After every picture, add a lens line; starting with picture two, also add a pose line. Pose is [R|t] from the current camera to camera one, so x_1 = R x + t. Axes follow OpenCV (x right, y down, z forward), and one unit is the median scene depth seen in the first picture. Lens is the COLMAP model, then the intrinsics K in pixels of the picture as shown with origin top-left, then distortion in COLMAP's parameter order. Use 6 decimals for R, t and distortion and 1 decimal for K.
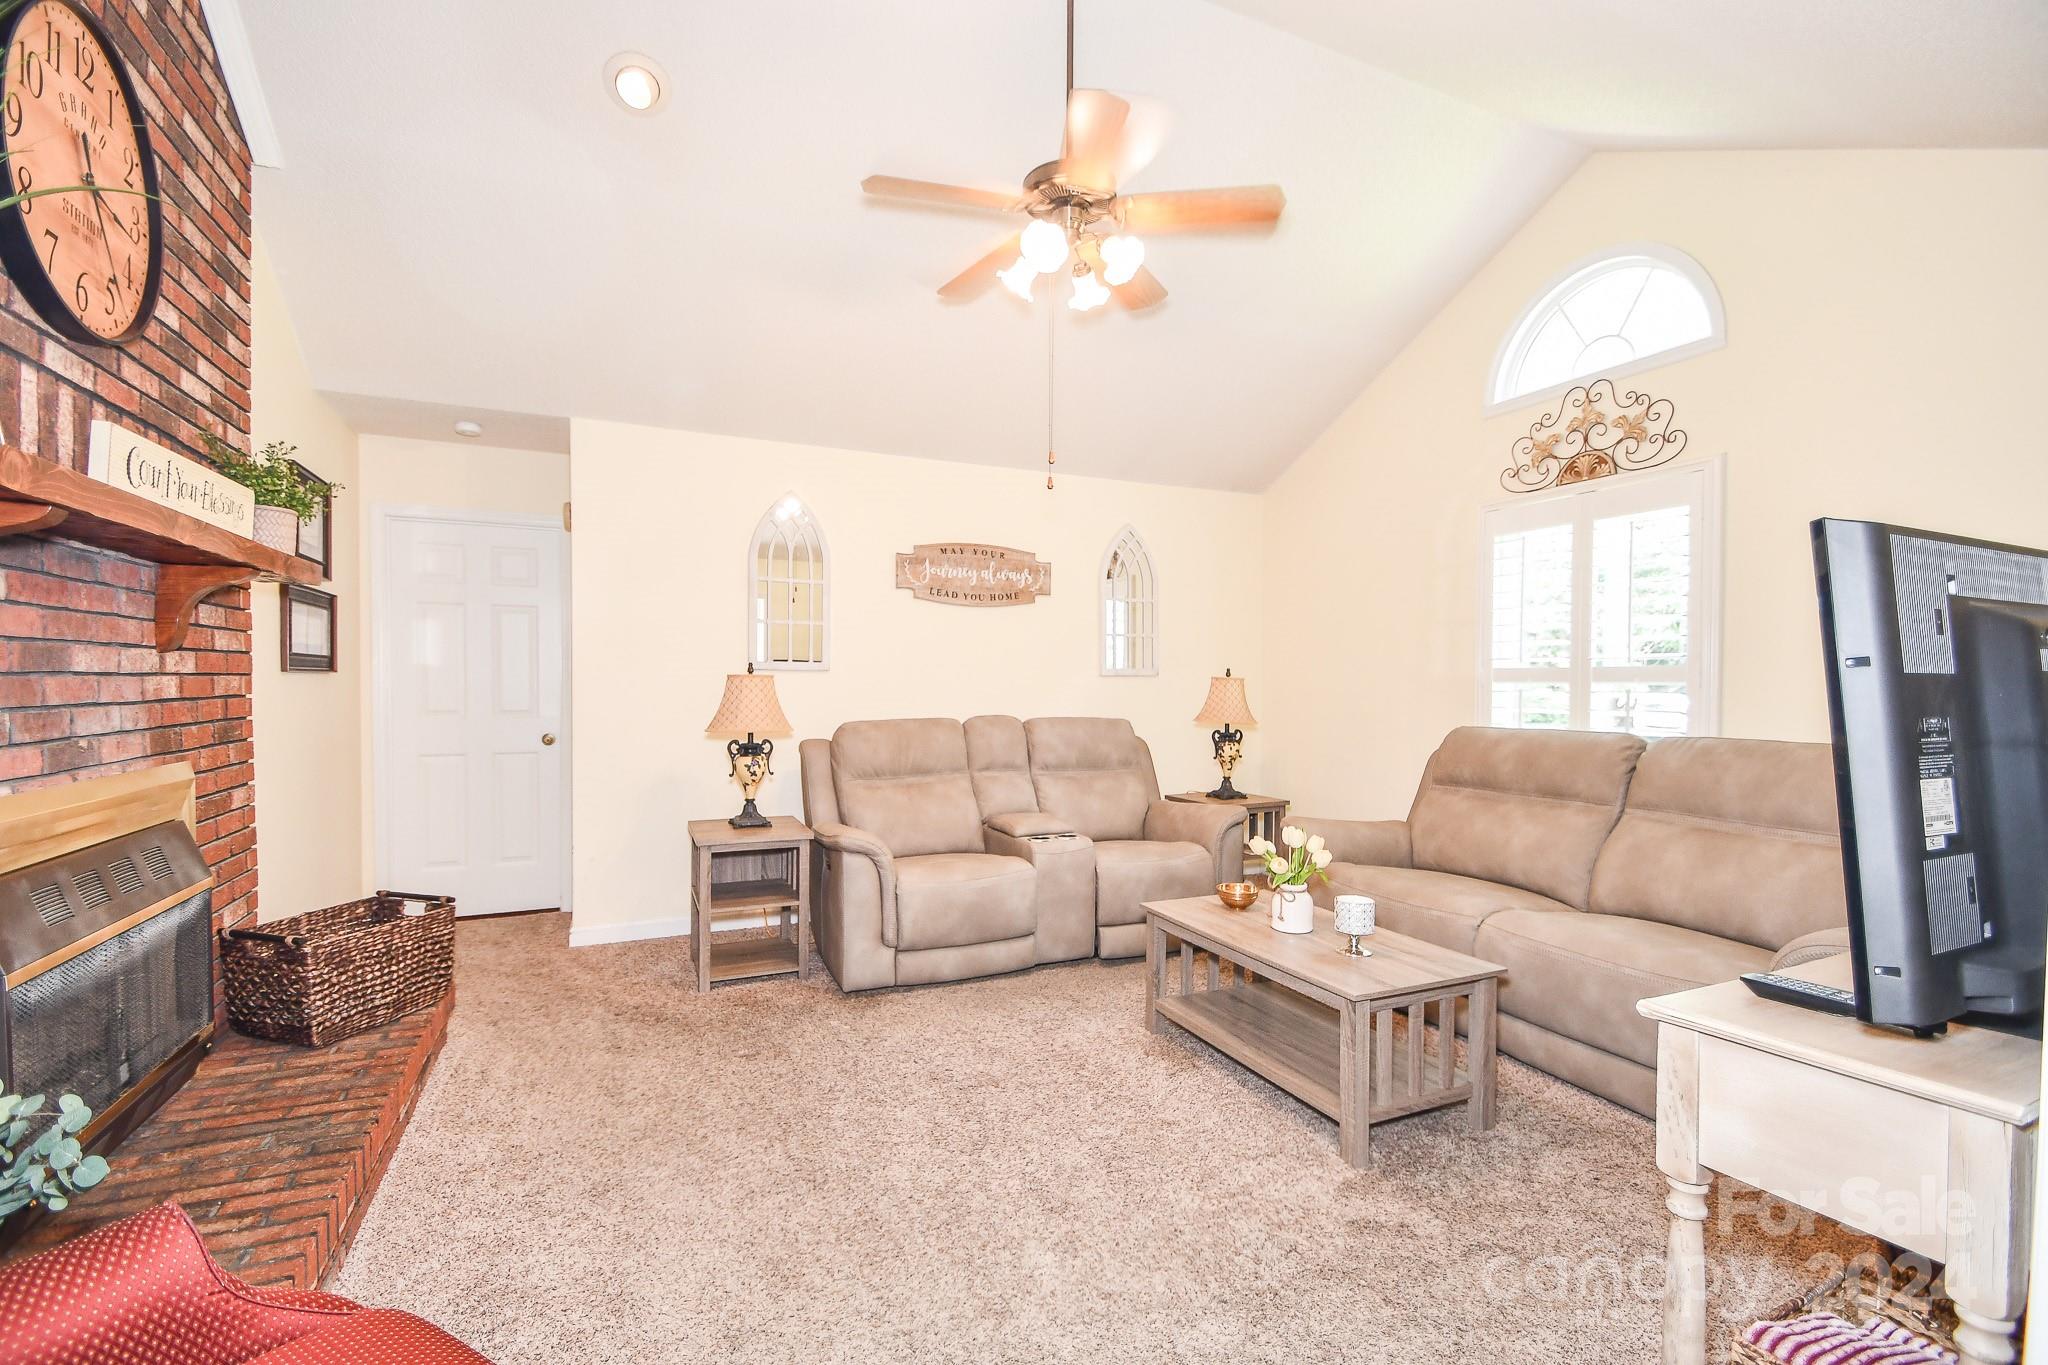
lens RADIAL K [[904.1, 0, 1020.7], [0, 904.1, 695.9], [0, 0, 1]] dist [0.014809, -0.019297]
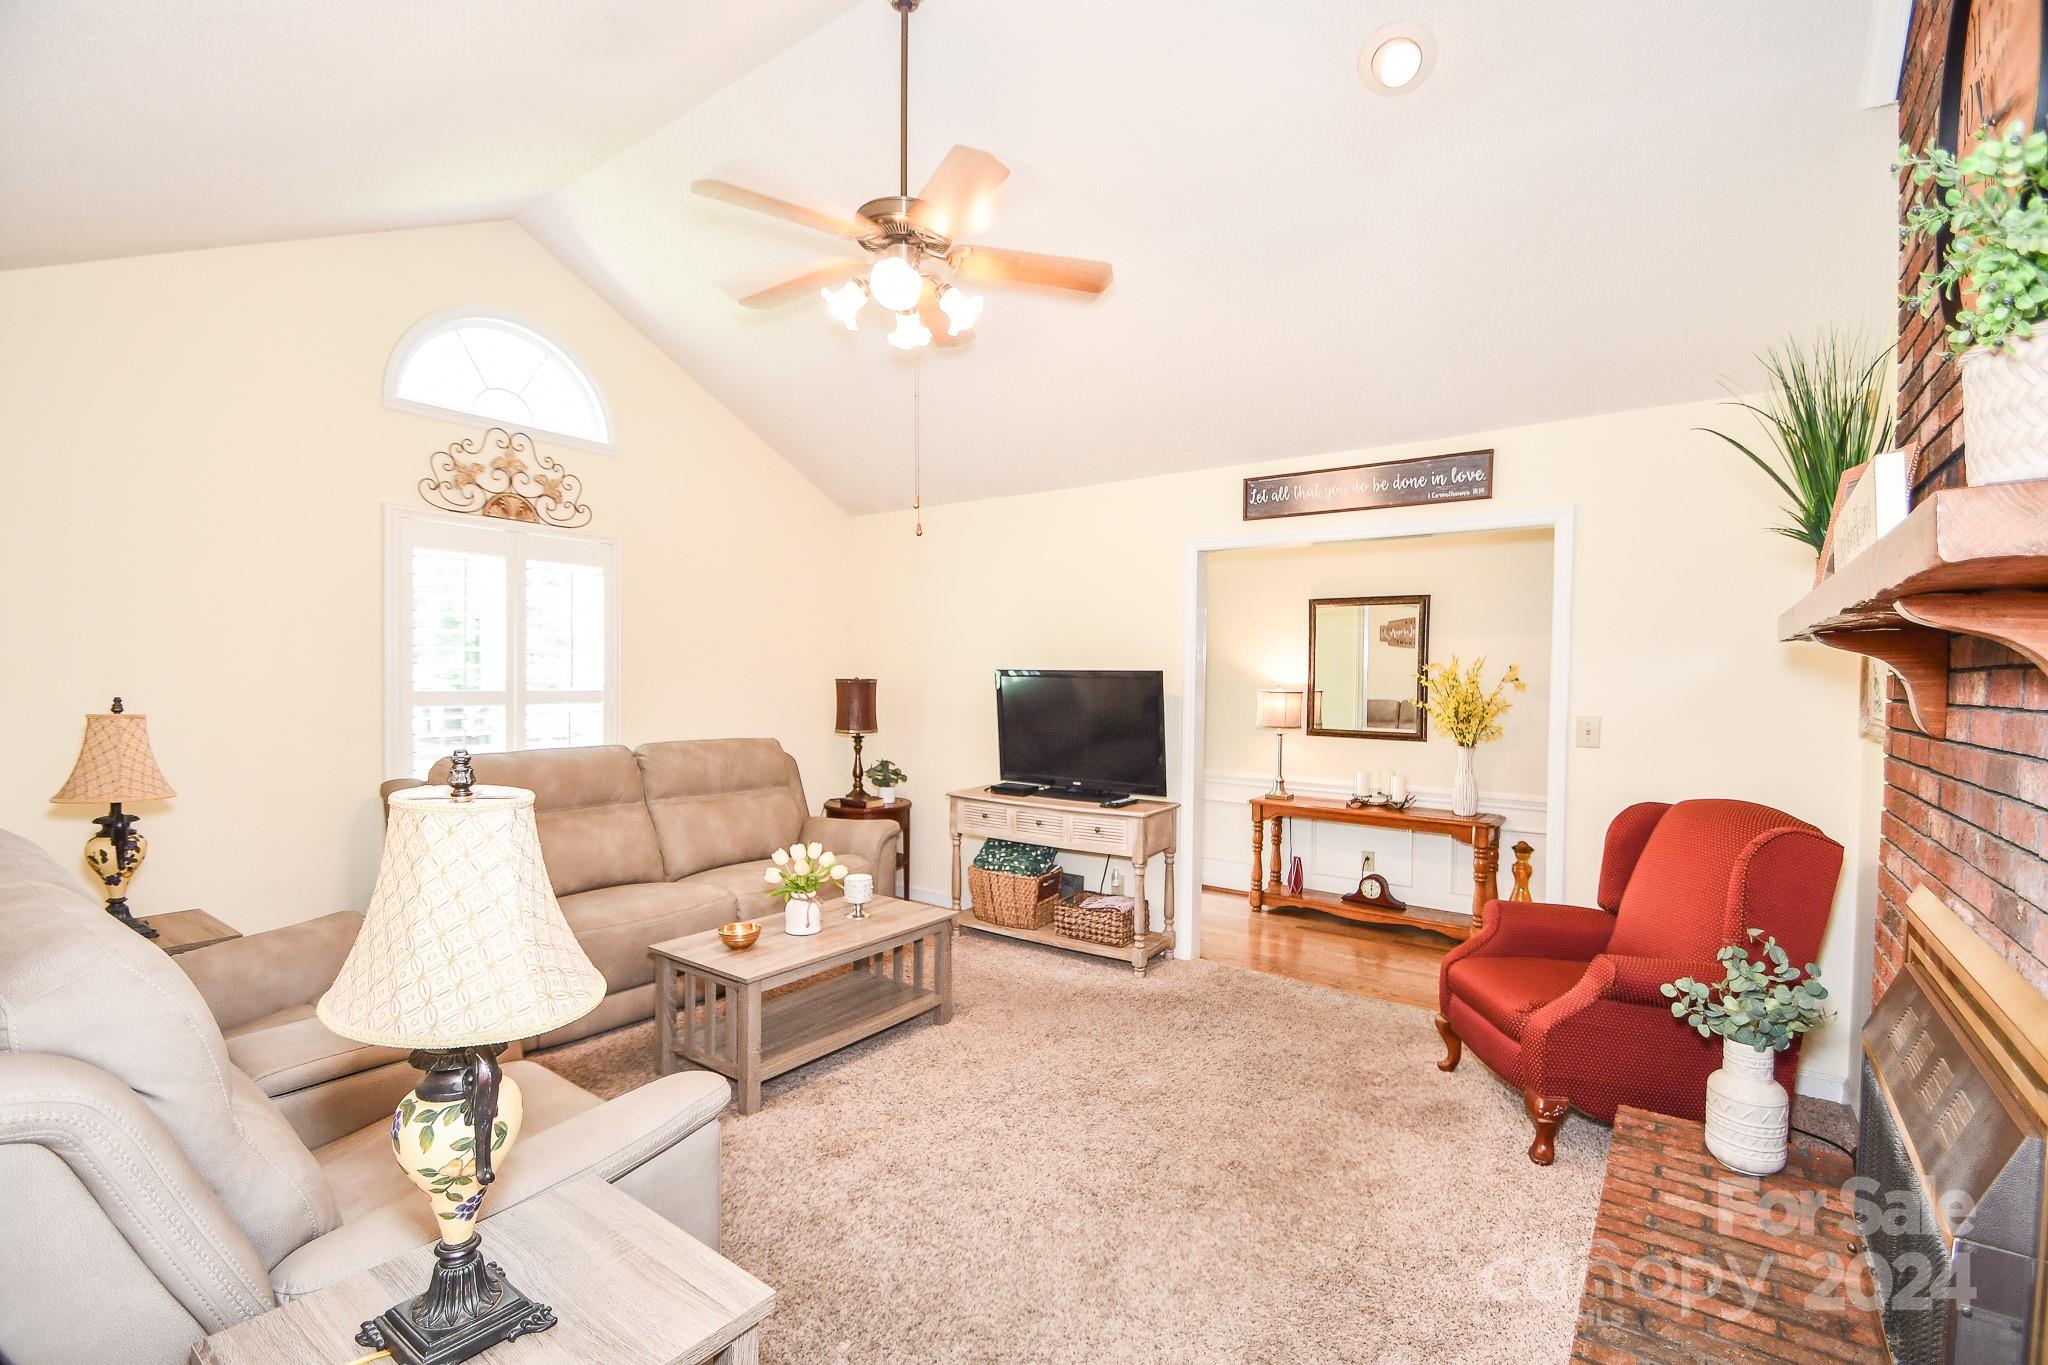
lens RADIAL K [[904.1, 0, 1020.7], [0, 904.1, 695.9], [0, 0, 1]] dist [0.014809, -0.019297]
pose [[-0.493601, -0.029494, 0.869188, -0.641703], [-0.004015, 0.999491, 0.031636, -0.062911], [-0.869679, 0.012126, -0.493468, 1.016344]]
